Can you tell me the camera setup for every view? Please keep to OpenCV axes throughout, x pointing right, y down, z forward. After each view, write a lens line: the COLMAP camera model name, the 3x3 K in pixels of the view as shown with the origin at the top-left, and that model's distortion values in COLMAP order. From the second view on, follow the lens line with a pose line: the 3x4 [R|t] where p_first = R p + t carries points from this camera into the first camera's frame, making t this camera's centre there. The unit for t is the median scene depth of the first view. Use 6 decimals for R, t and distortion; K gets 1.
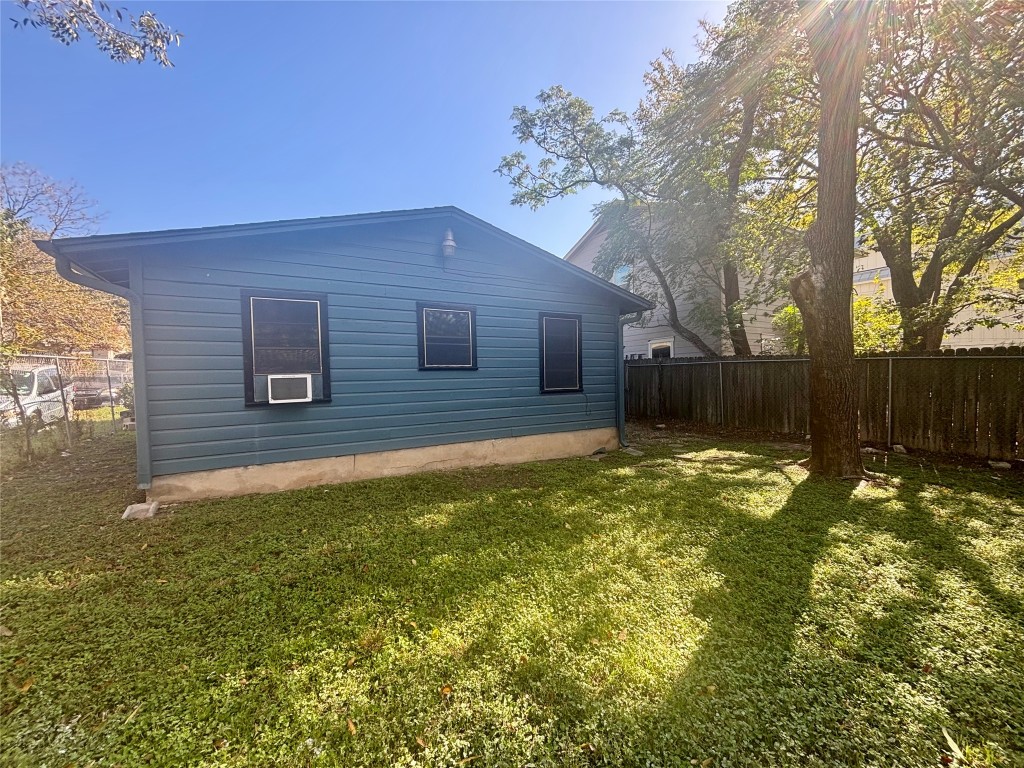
lens RADIAL K [[420.1, 0, 512.0], [0, 420.1, 384.0], [0, 0, 1]] dist [-0.002805, 0.001316]
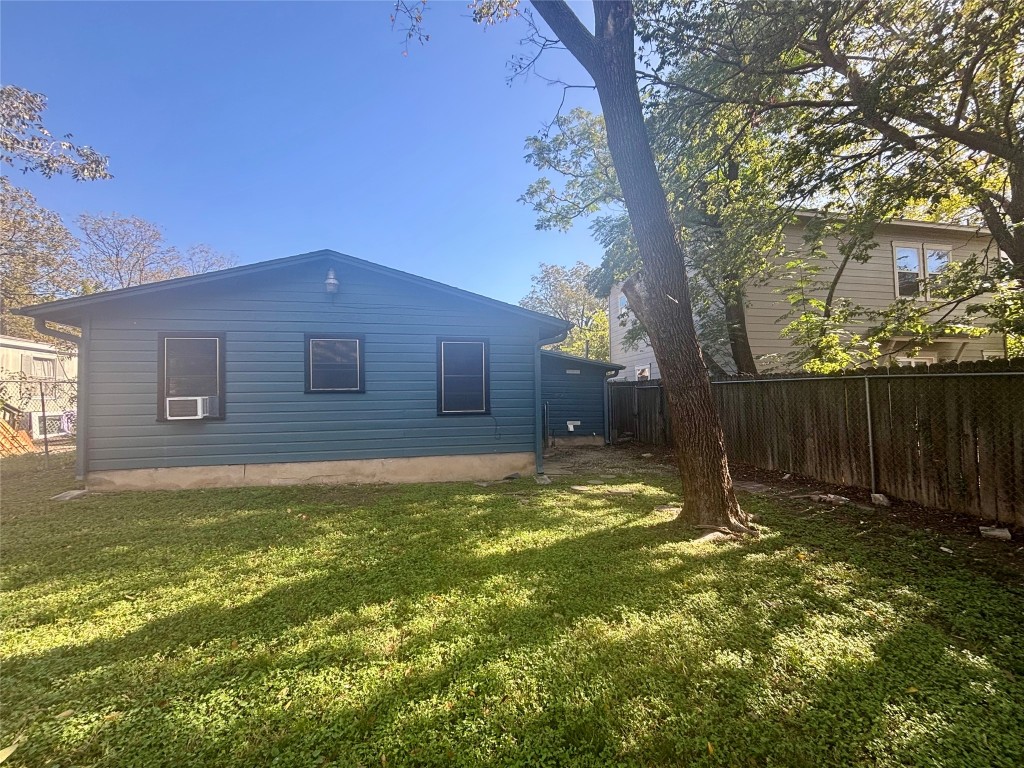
lens RADIAL K [[420.1, 0, 512.0], [0, 420.1, 384.0], [0, 0, 1]] dist [-0.002805, 0.001316]
pose [[0.946431, -0.007837, -0.322810, 0.676513], [-0.009194, 0.998646, -0.051202, -0.005076], [0.322774, 0.051427, 0.945078, 0.101826]]
